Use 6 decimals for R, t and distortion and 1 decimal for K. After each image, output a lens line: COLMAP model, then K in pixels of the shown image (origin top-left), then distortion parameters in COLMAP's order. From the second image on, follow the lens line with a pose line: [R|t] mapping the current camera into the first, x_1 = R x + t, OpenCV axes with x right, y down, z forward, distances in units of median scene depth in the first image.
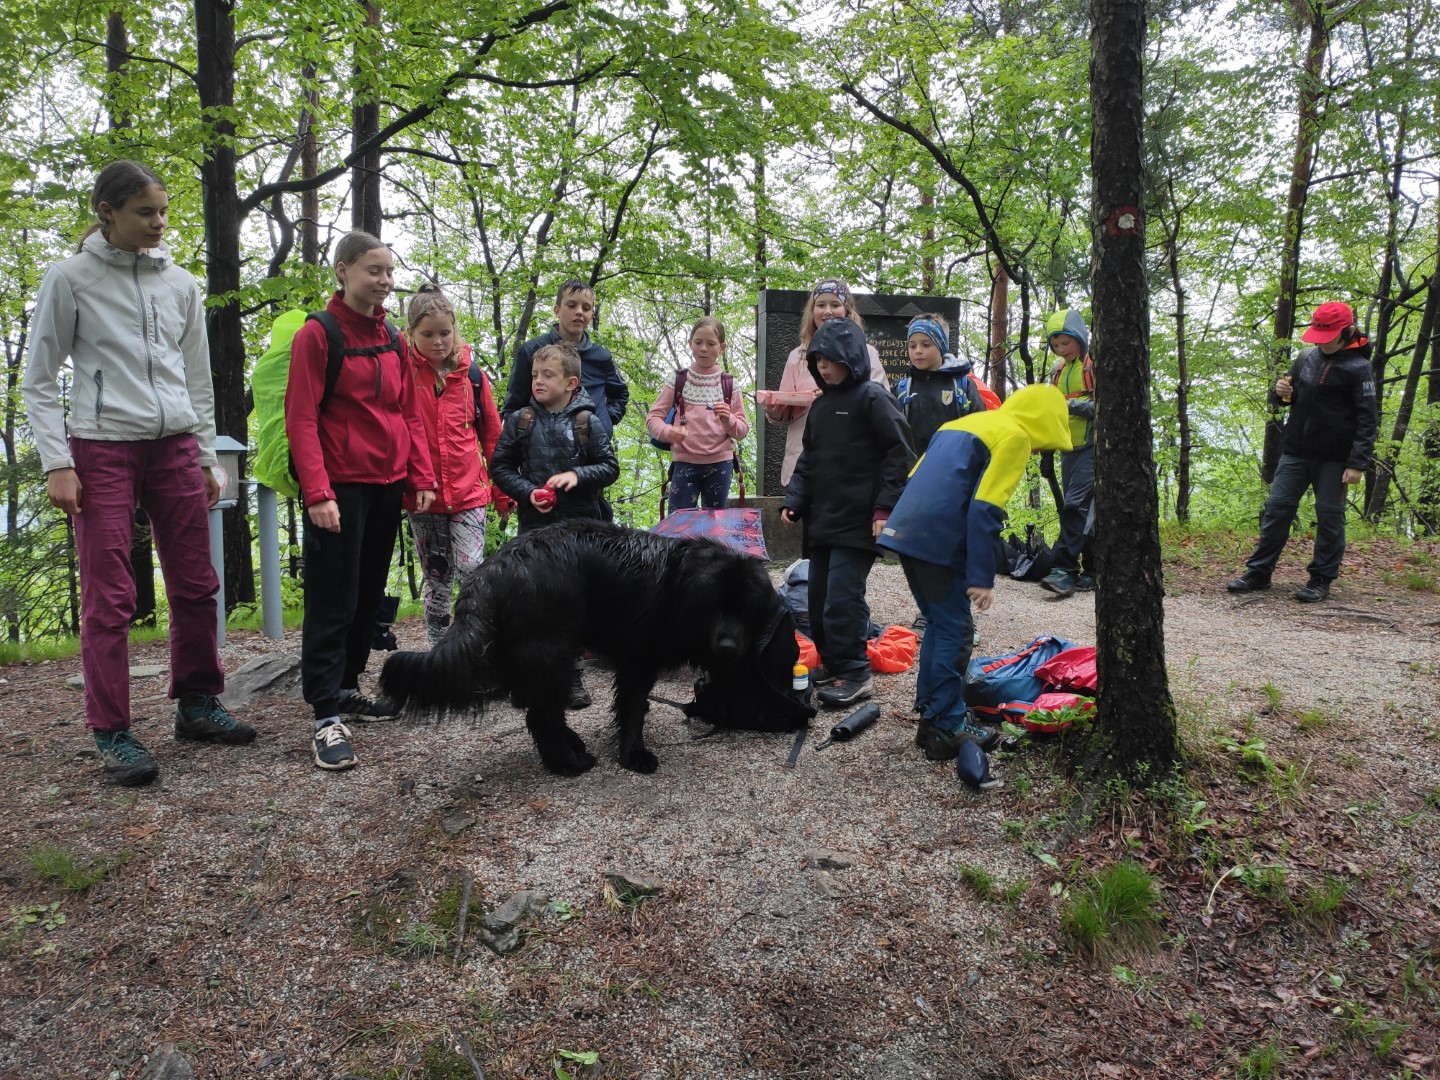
lens RADIAL K [[1062.7, 0, 720.0], [0, 1062.7, 540.0], [0, 0, 1]] dist [0.075484, -0.109650]
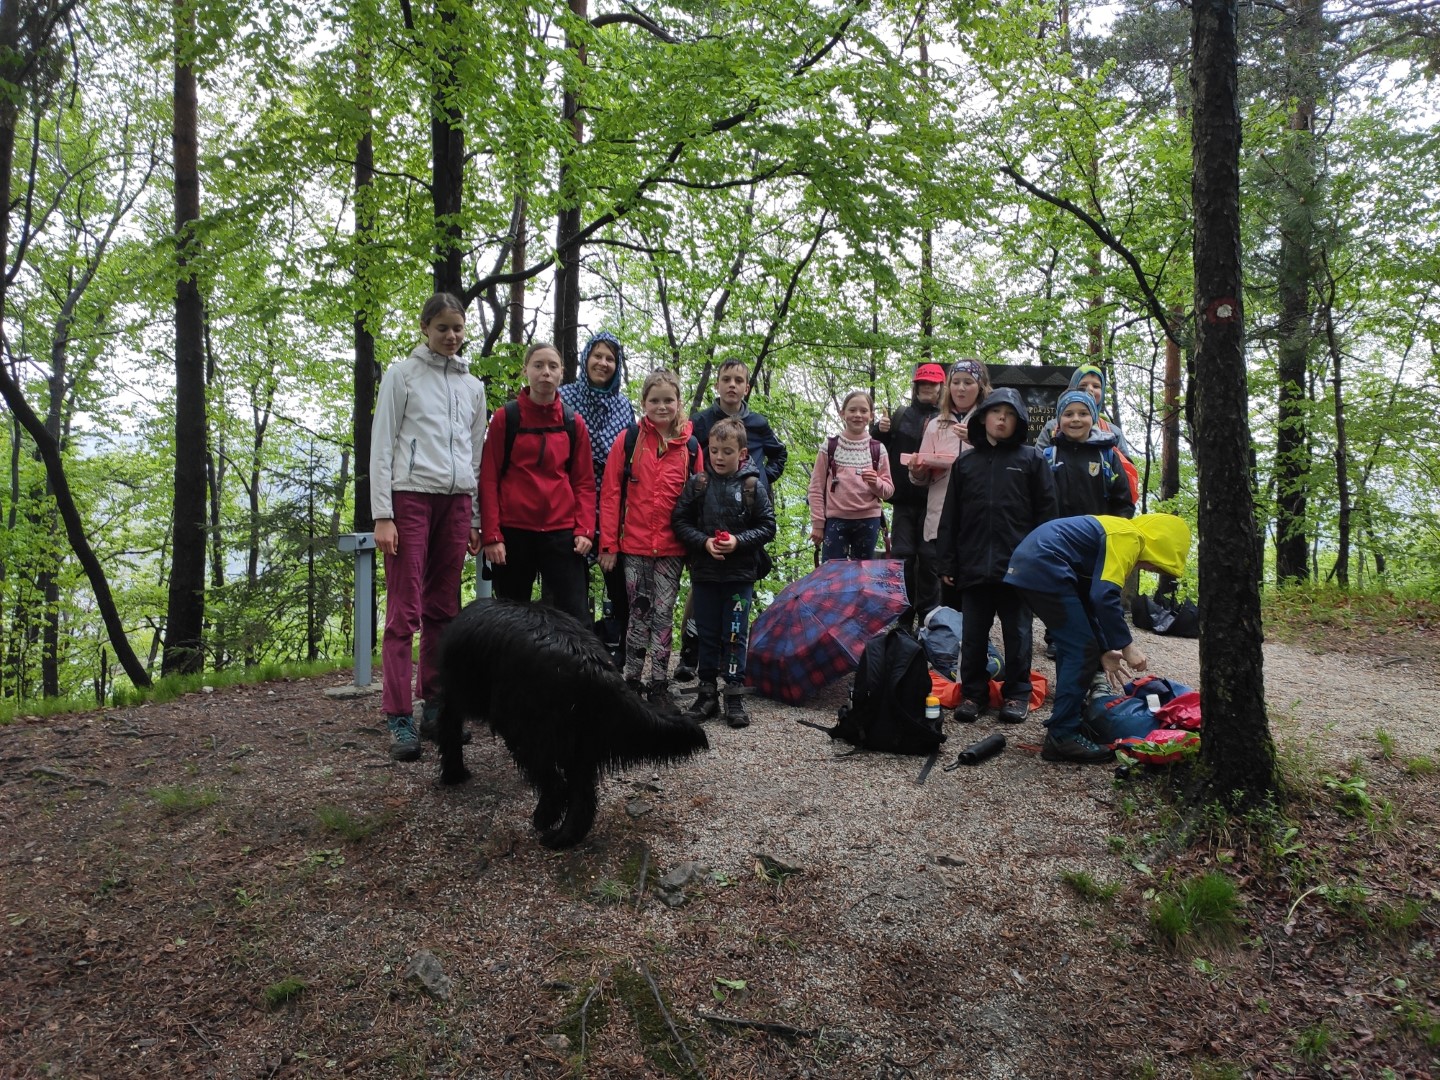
lens RADIAL K [[1062.7, 0, 720.0], [0, 1062.7, 540.0], [0, 0, 1]] dist [0.075484, -0.109650]
pose [[0.987292, 0.014637, -0.158238, 0.023971], [-0.023248, 0.998340, -0.052703, 0.012905], [0.157204, 0.055712, 0.985993, -0.138109]]
